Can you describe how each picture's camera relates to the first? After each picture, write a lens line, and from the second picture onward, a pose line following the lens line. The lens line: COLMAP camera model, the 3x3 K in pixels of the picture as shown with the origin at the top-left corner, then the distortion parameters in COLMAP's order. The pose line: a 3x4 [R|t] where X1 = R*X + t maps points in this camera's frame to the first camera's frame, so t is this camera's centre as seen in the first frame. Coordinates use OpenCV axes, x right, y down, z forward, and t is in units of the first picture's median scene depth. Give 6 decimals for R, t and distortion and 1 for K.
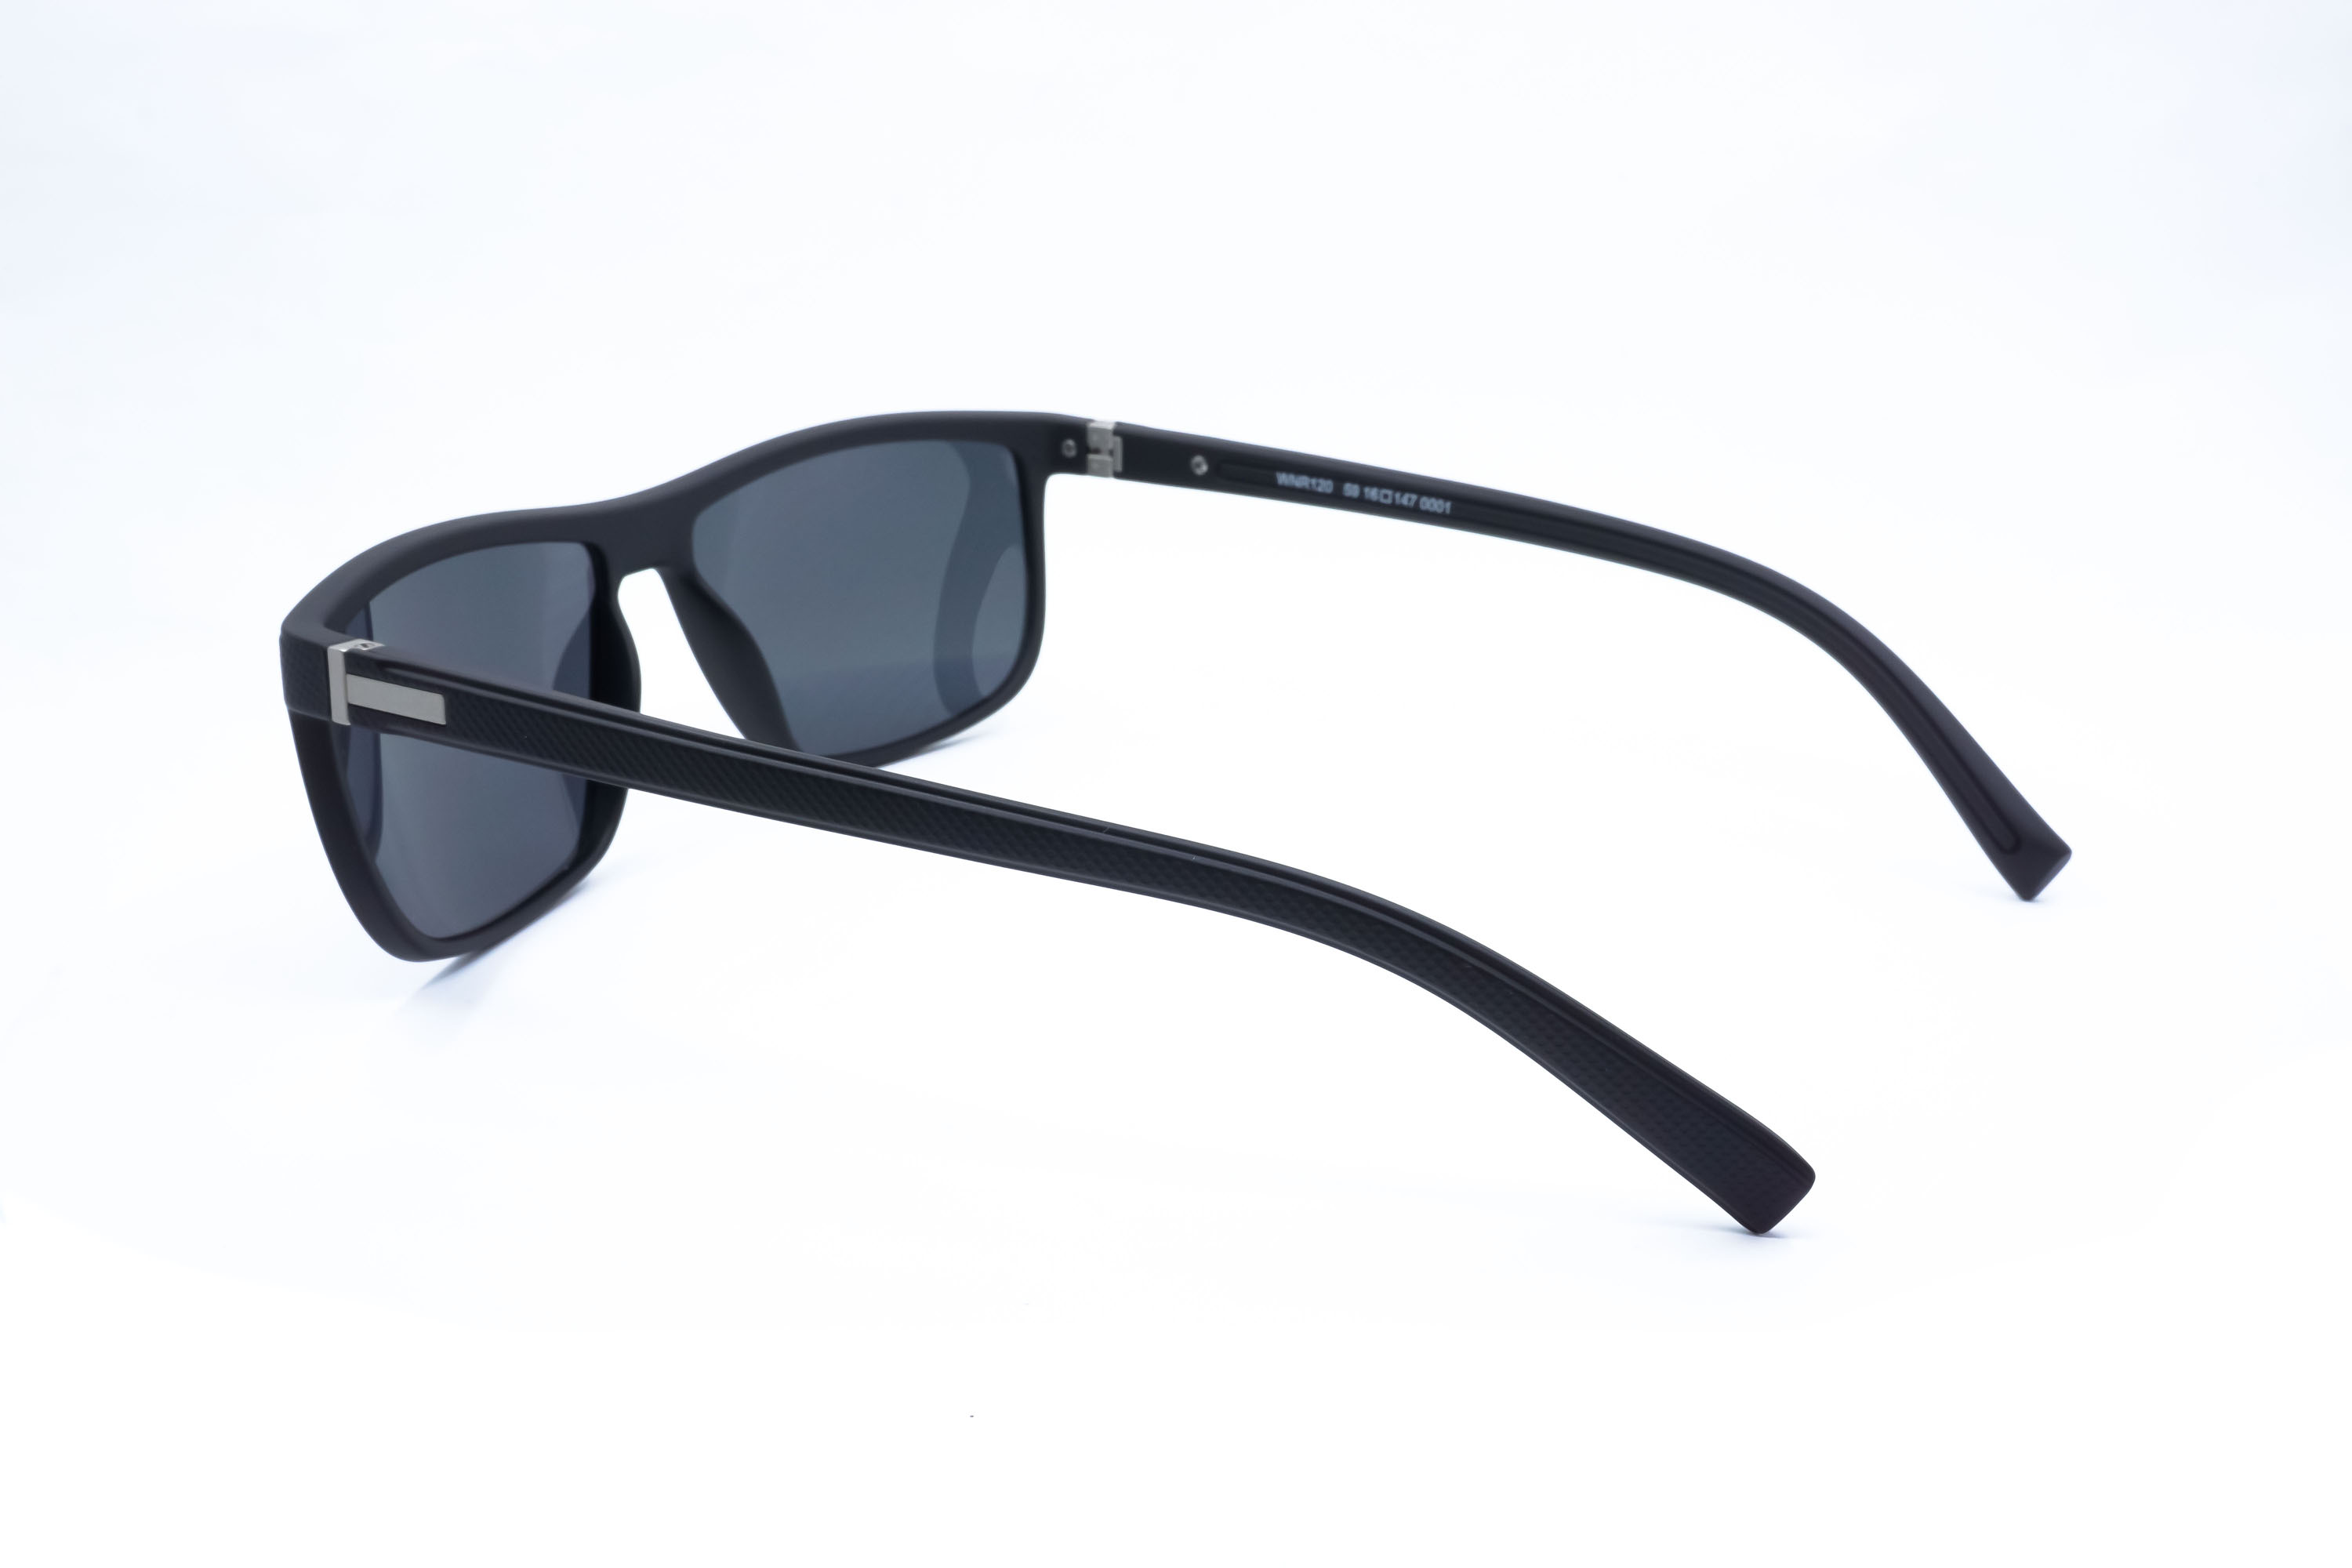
lens RADIAL K [[2557.8, 0, 1191.2], [0, 2557.8, 797.1], [0, 0, 1]] dist [0.019104, 0.000000]
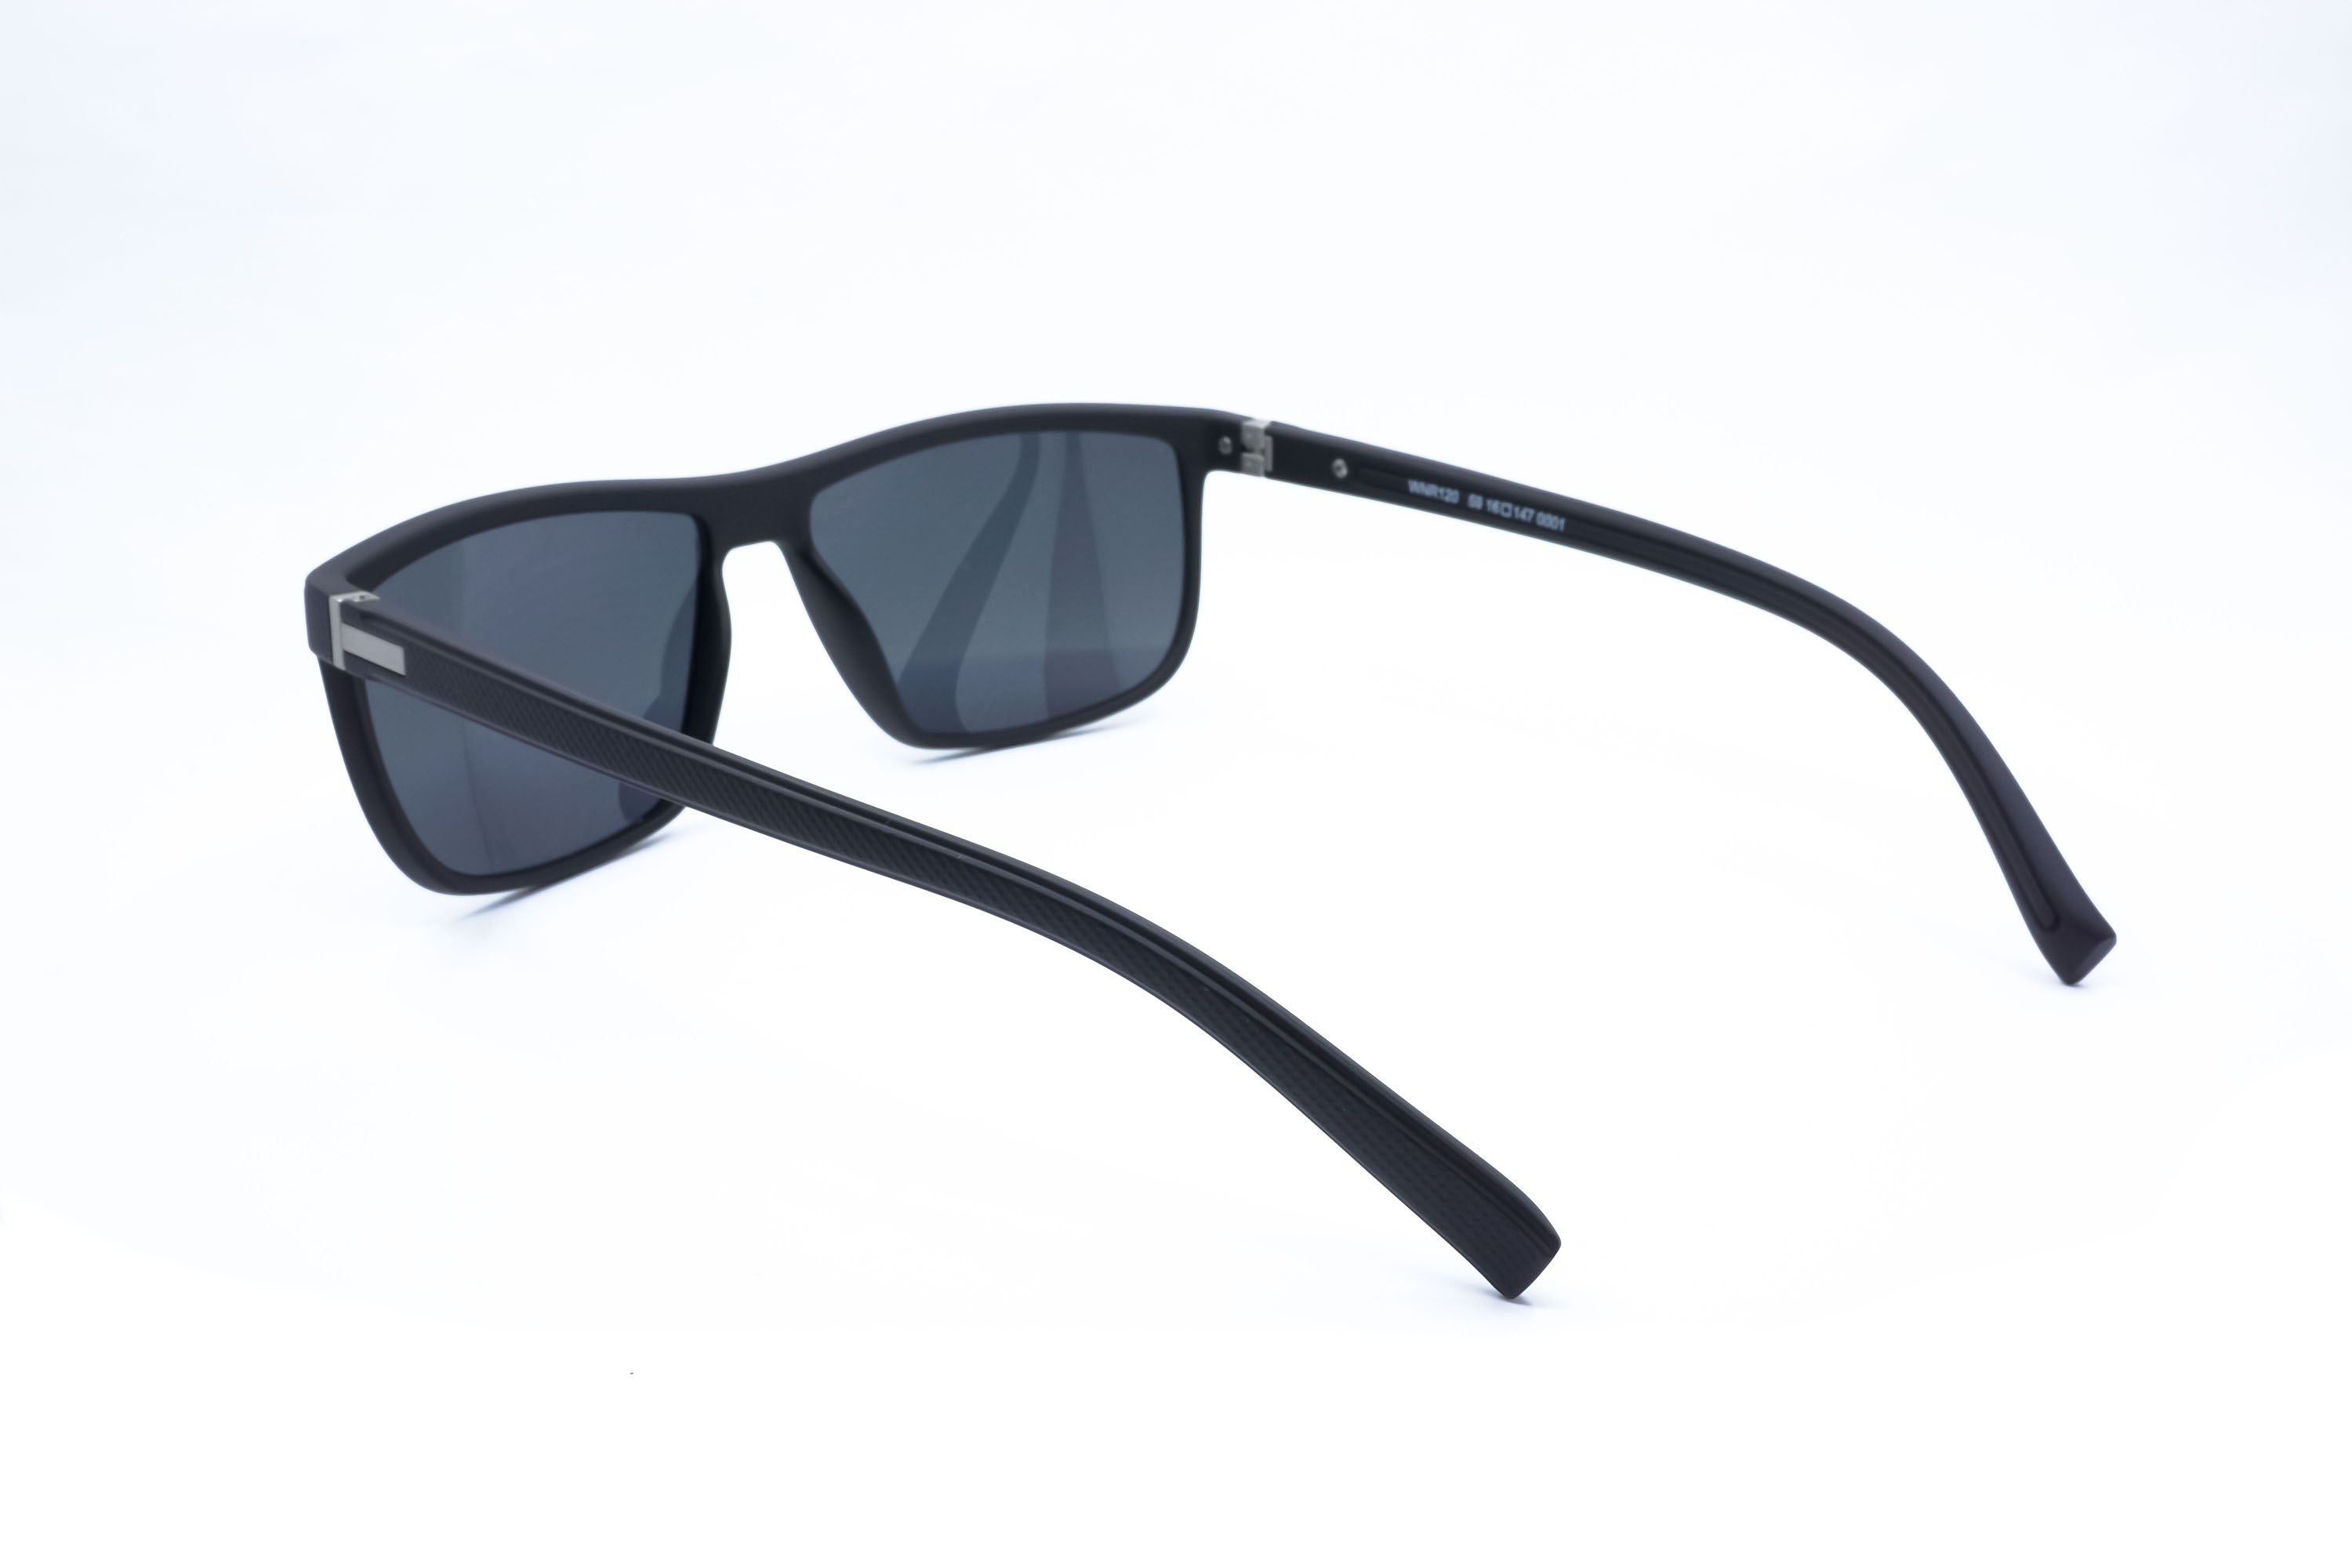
lens RADIAL K [[2557.8, 0, 1176.0], [0, 2557.8, 779.3], [0, 0, 1]] dist [0.019104, 0.000000]
pose [[0.965101, 0.078274, -0.249905, 0.206723], [-0.078725, 0.996863, 0.008208, -0.013285], [0.249764, 0.011752, 0.968236, 0.026173]]
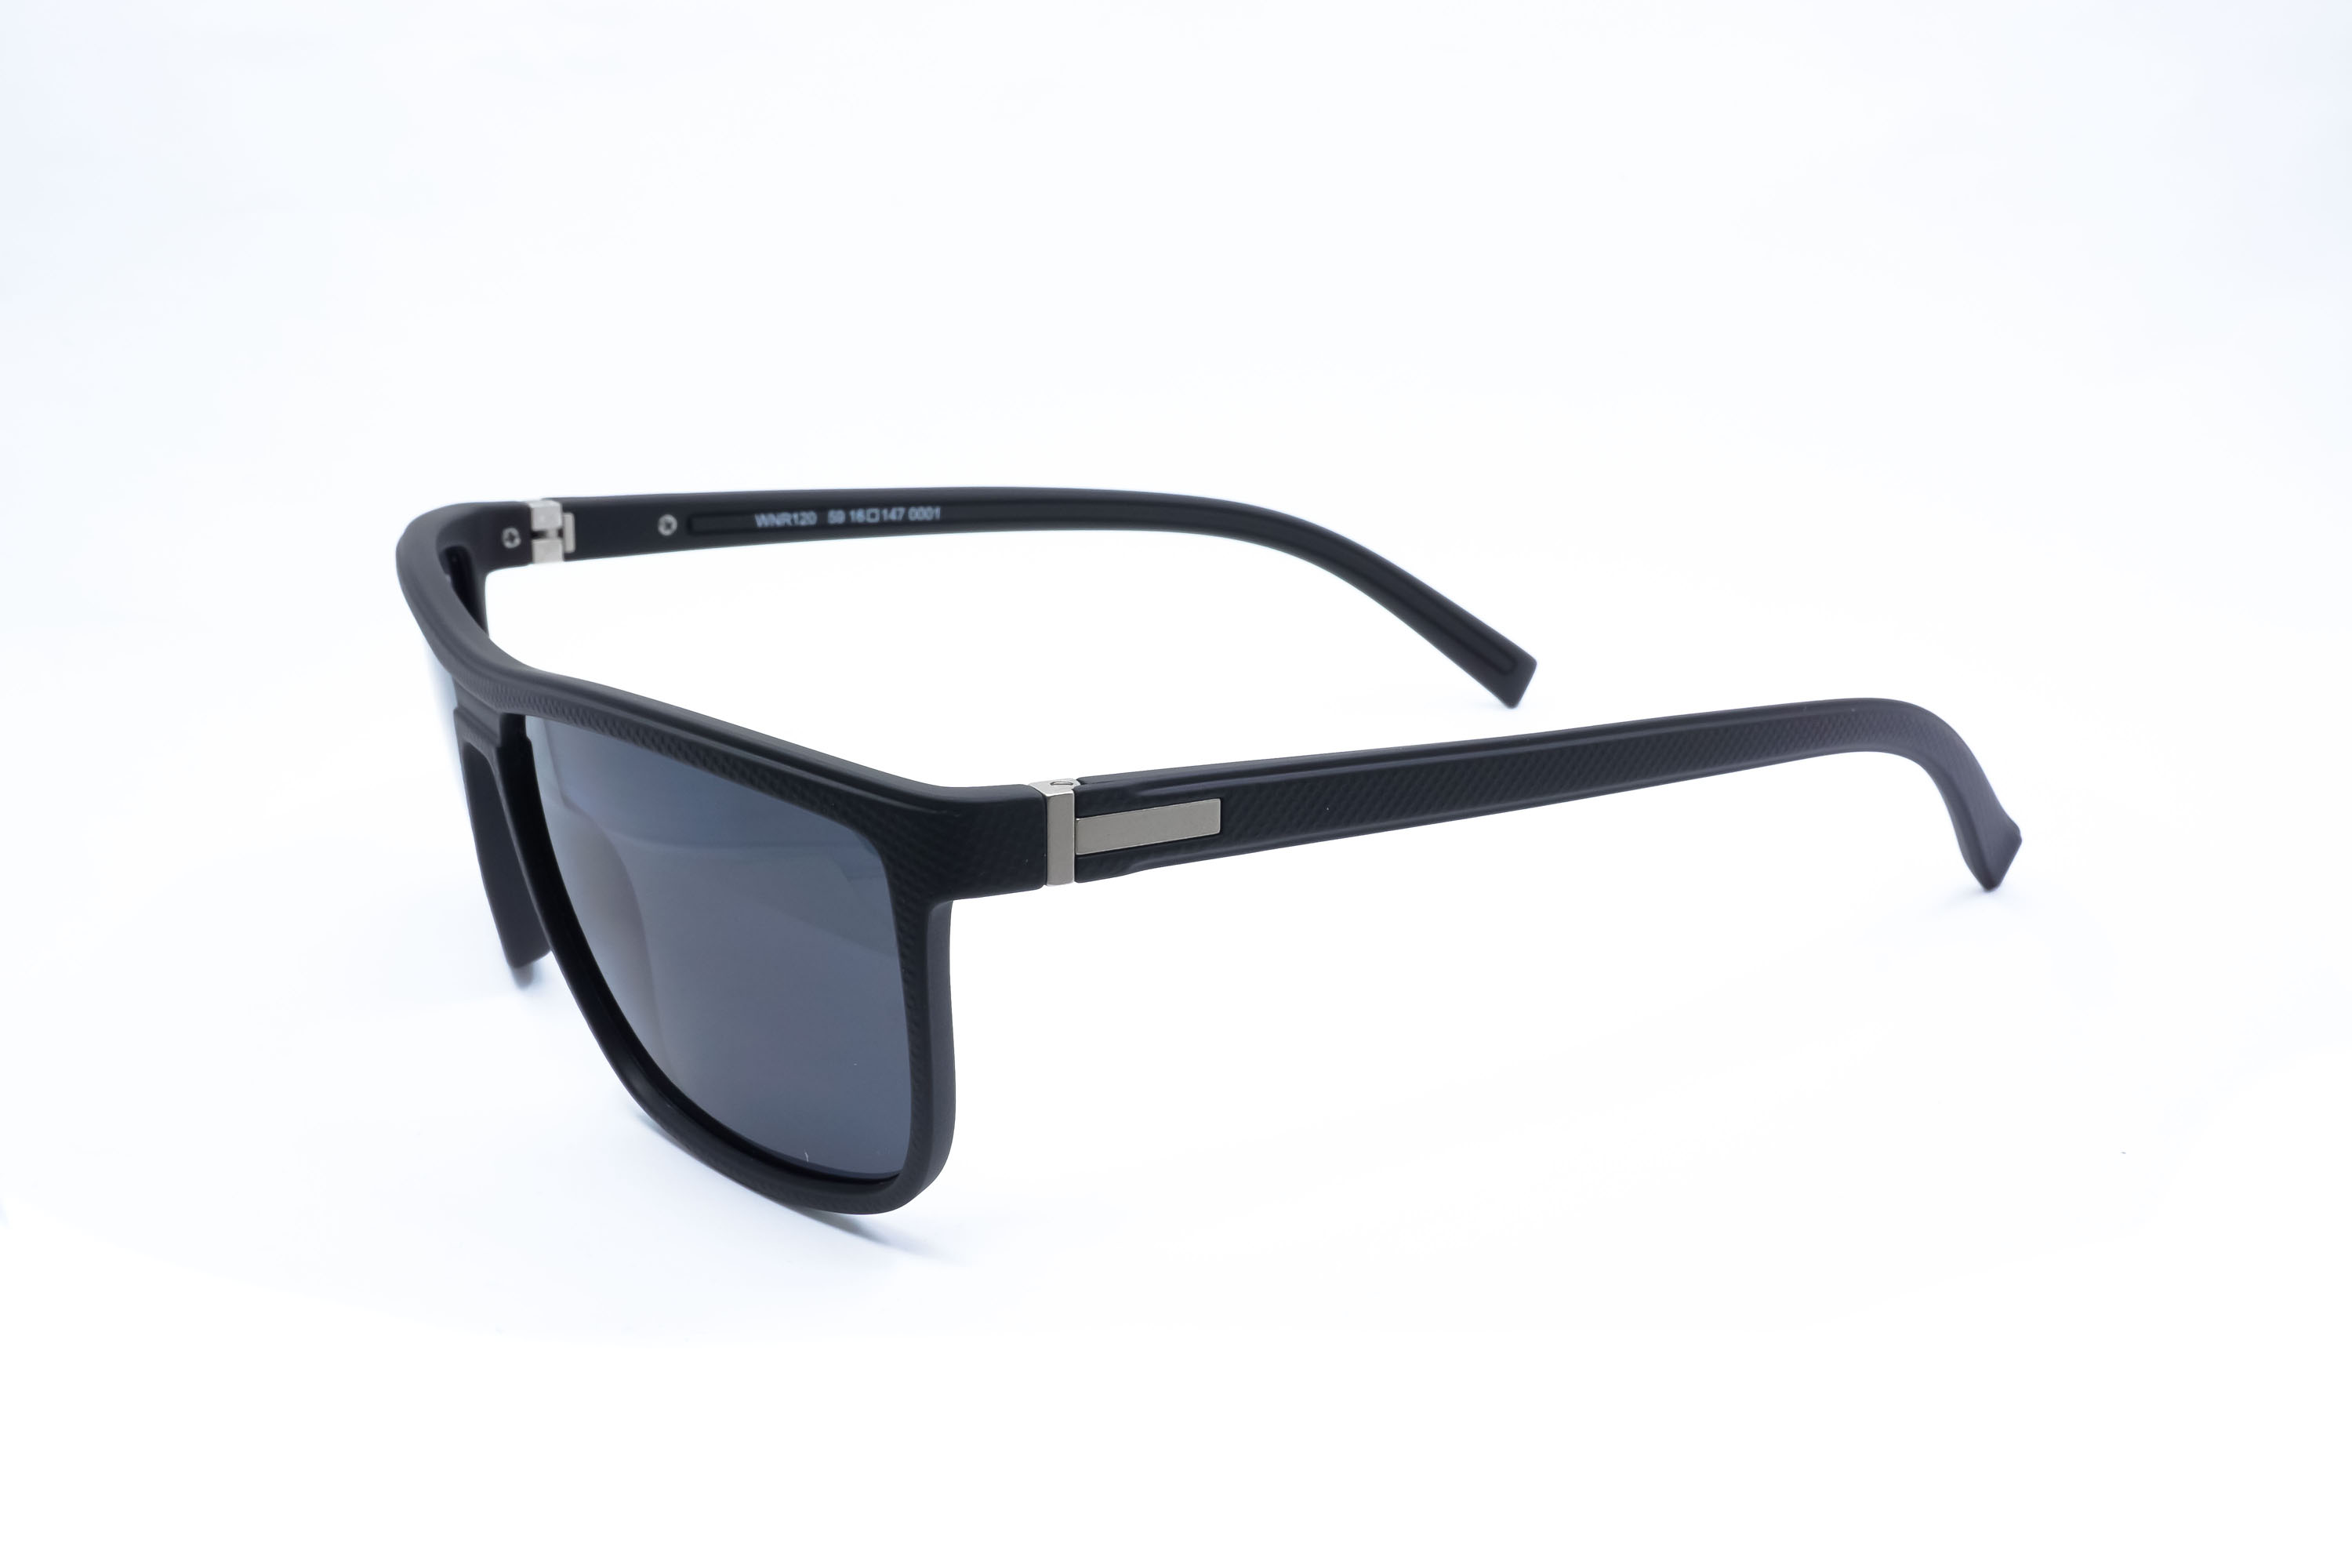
lens RADIAL K [[2557.8, 0, 1177.0], [0, 2557.8, 790.2], [0, 0, 1]] dist [0.019104, 0.000000]
pose [[0.504880, -0.253689, 0.825068, -0.709630], [0.273536, 0.953596, 0.125824, -0.108802], [-0.818702, 0.162160, 0.550845, 0.376303]]
